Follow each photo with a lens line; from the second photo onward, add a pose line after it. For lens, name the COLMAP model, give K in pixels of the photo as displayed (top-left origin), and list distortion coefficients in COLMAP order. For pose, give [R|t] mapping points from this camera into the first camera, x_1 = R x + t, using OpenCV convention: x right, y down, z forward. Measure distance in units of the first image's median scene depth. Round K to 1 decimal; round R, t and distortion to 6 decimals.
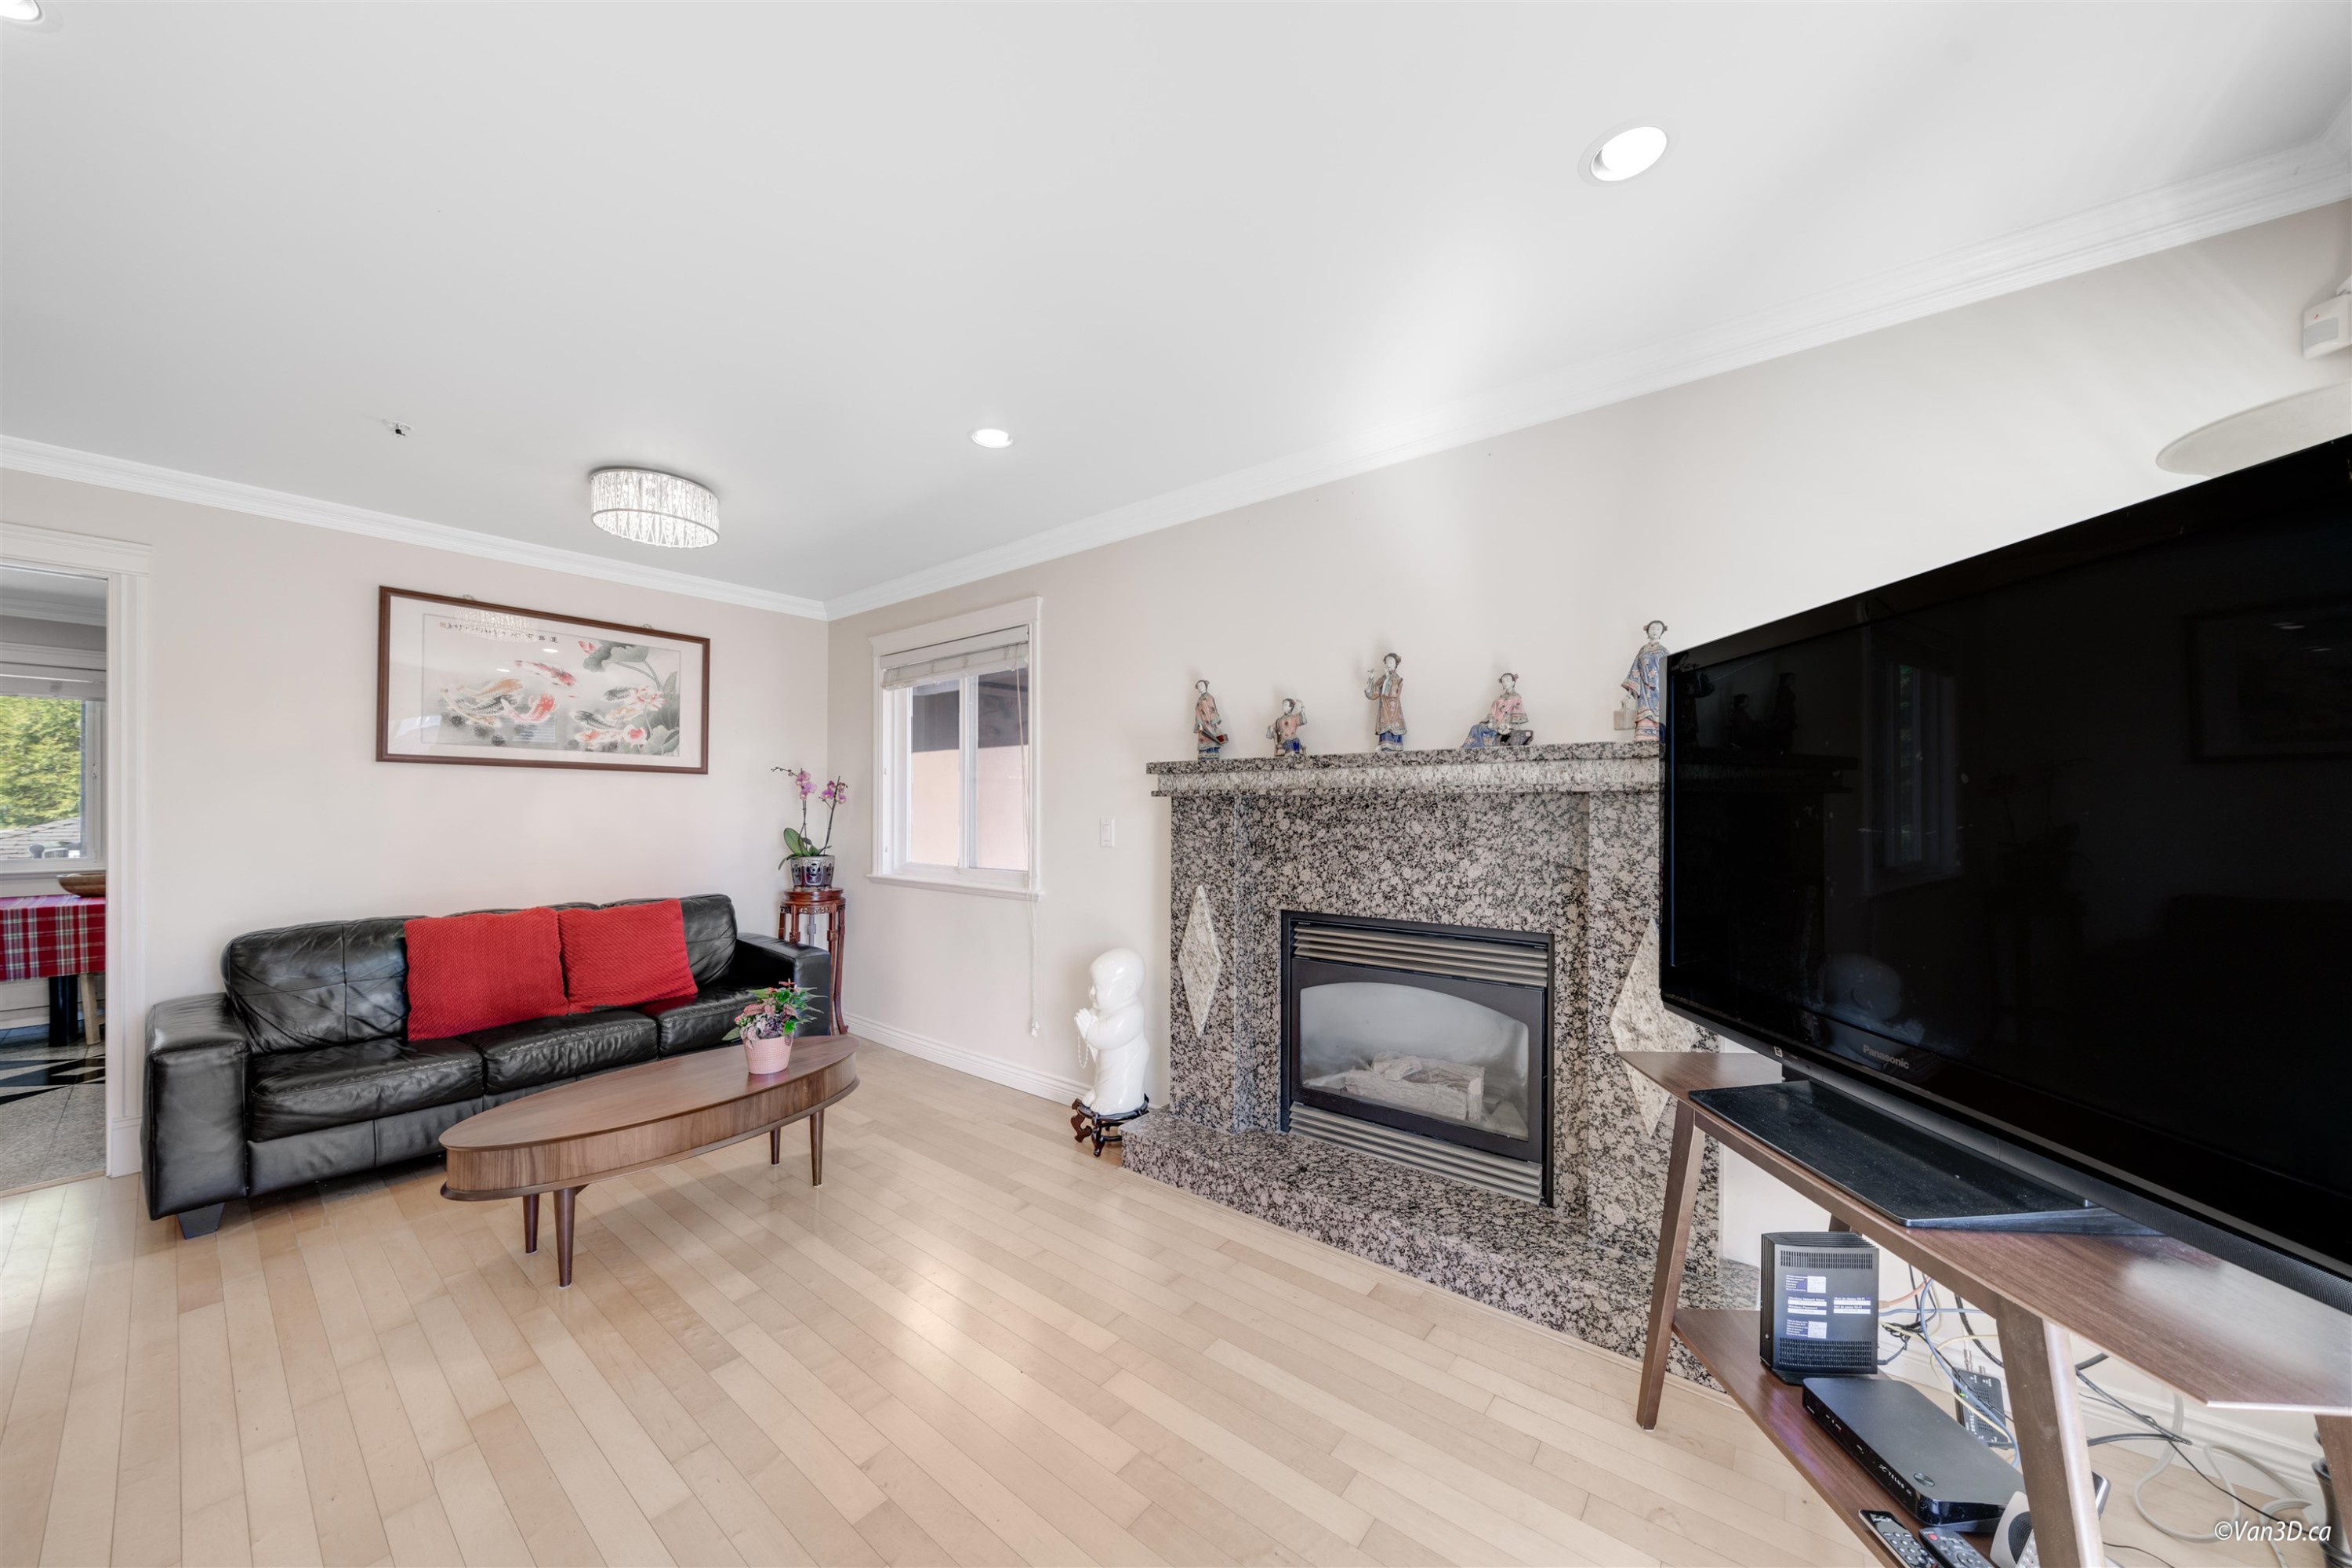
lens RADIAL K [[834.2, 0, 1174.5], [0, 834.2, 799.9], [0, 0, 1]] dist [-0.001729, -0.000137]
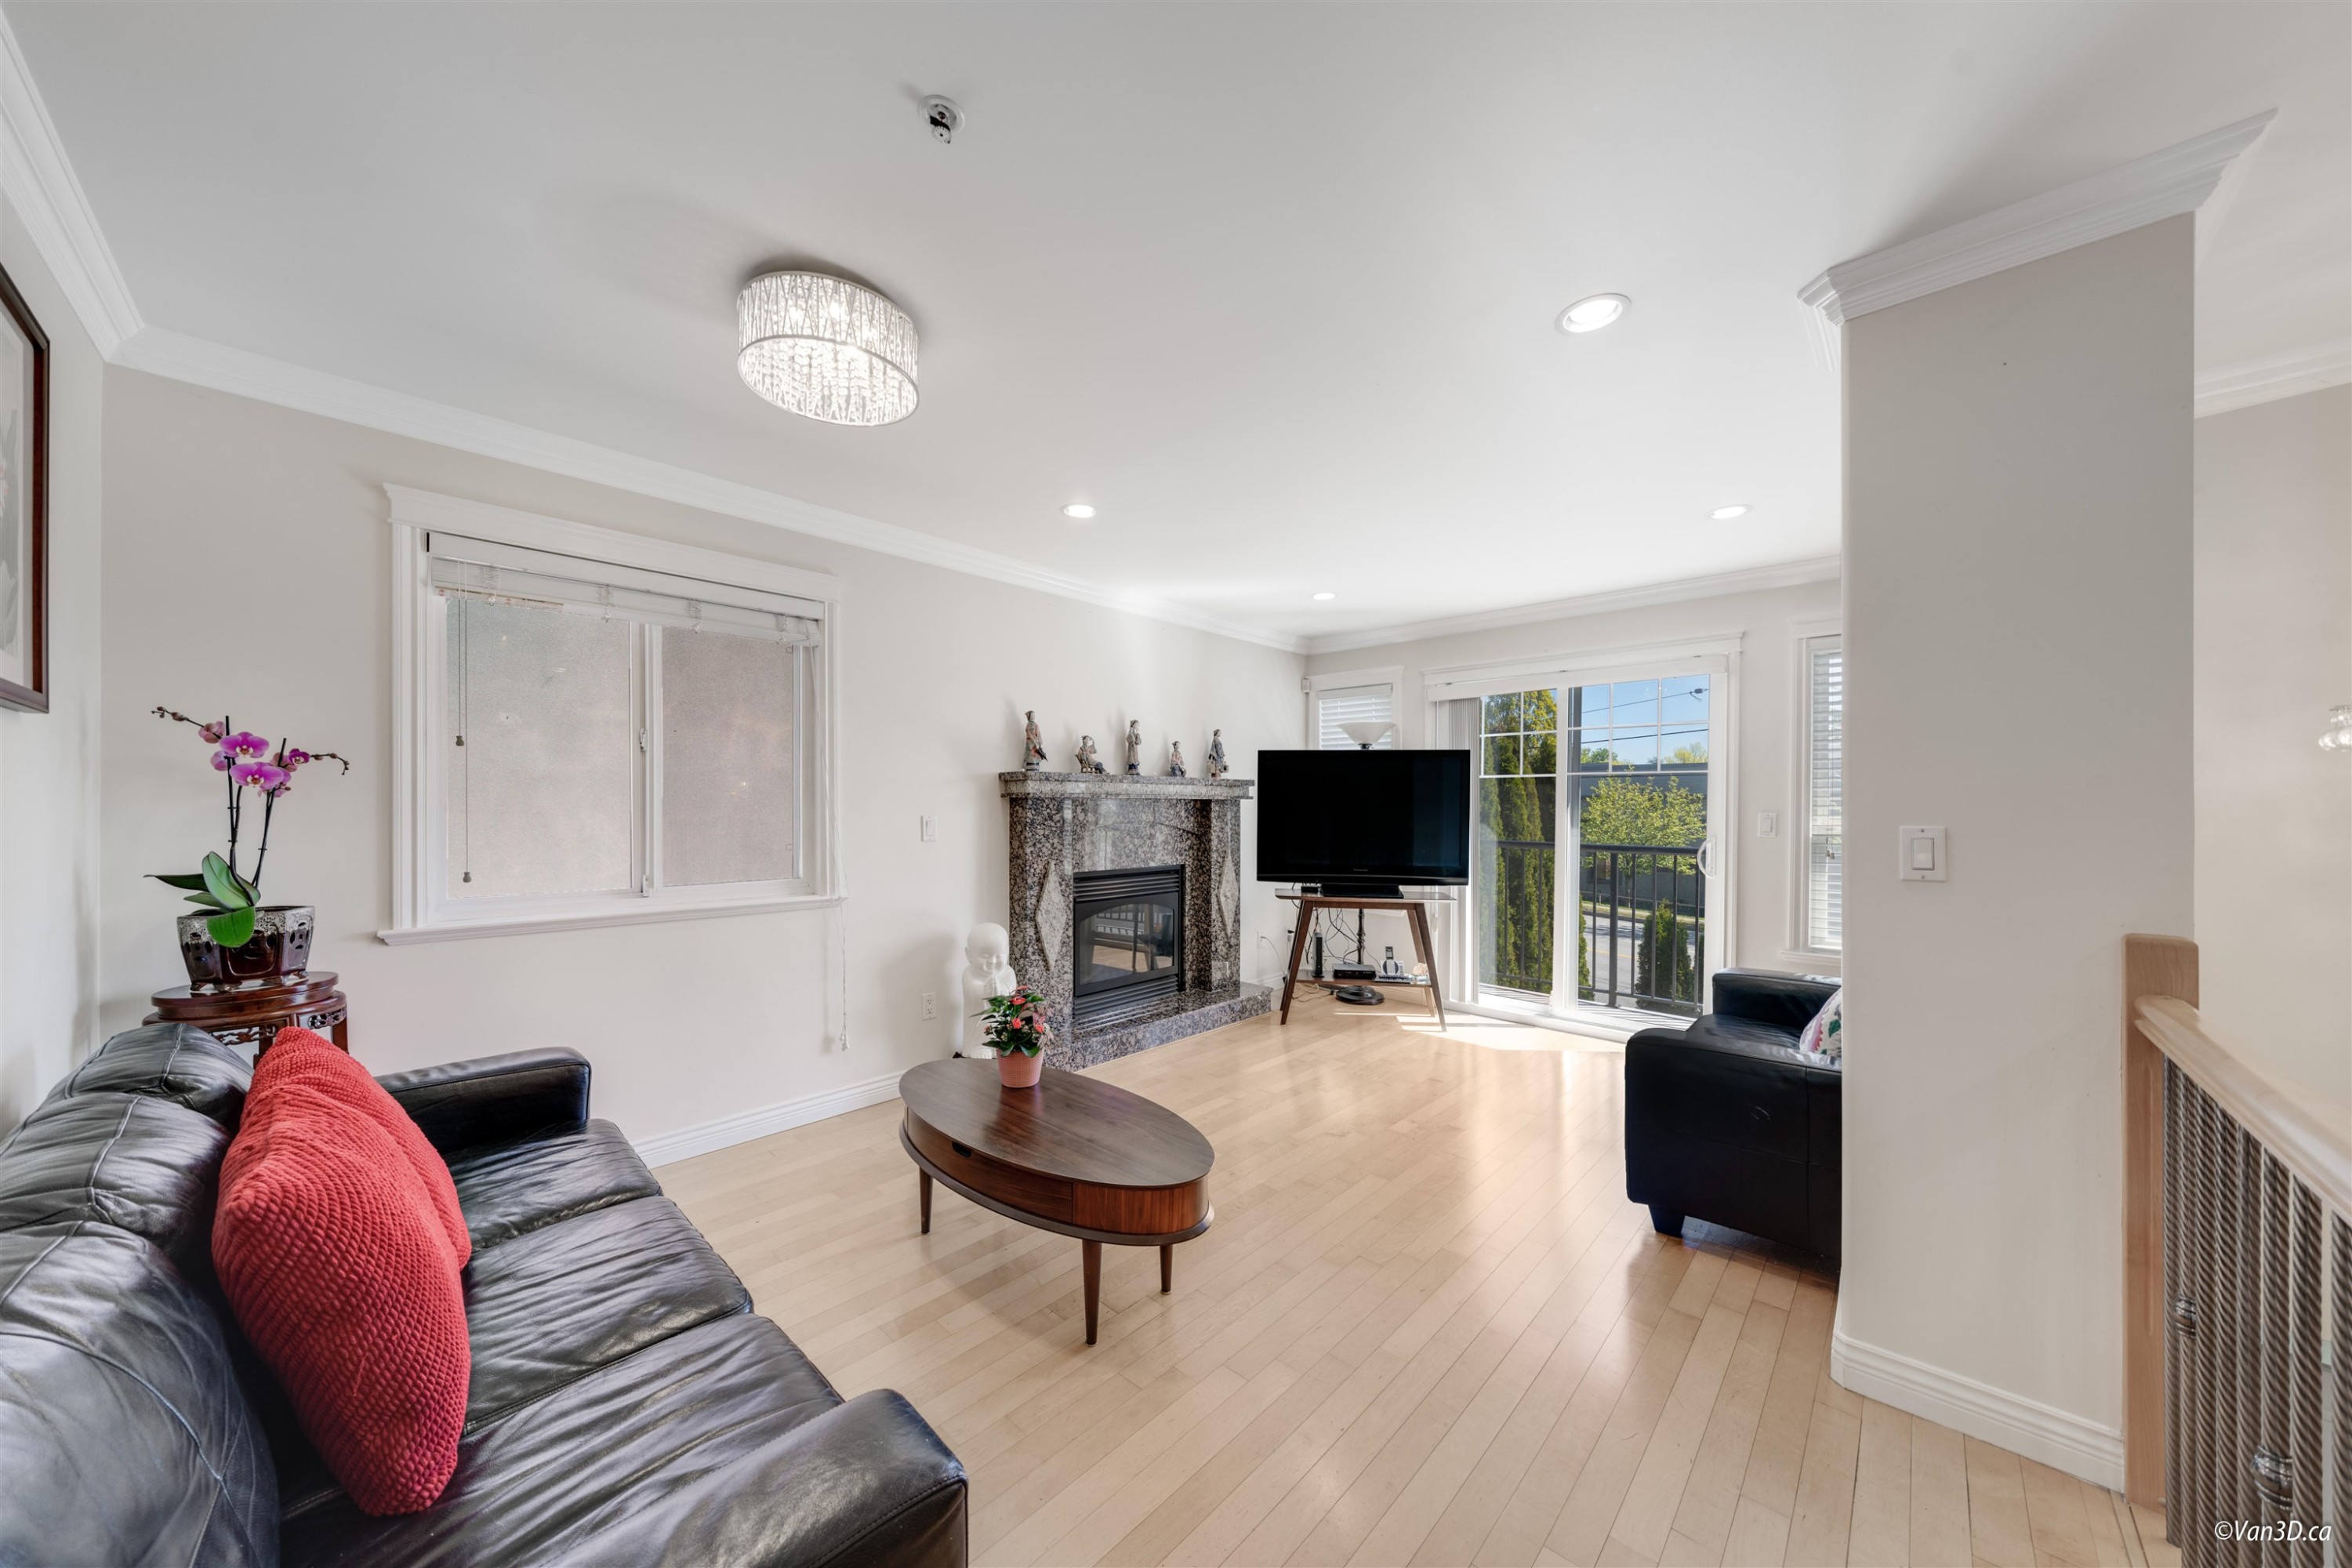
lens RADIAL K [[780.6, 0, 1168.7], [0, 780.6, 795.9], [0, 0, 1]] dist [-0.020378, -0.000039]
pose [[0.071835, 0.013023, 0.997332, -1.265081], [-0.013070, 0.999841, -0.012115, 0.006583], [-0.997331, -0.012165, 0.071993, 0.721222]]
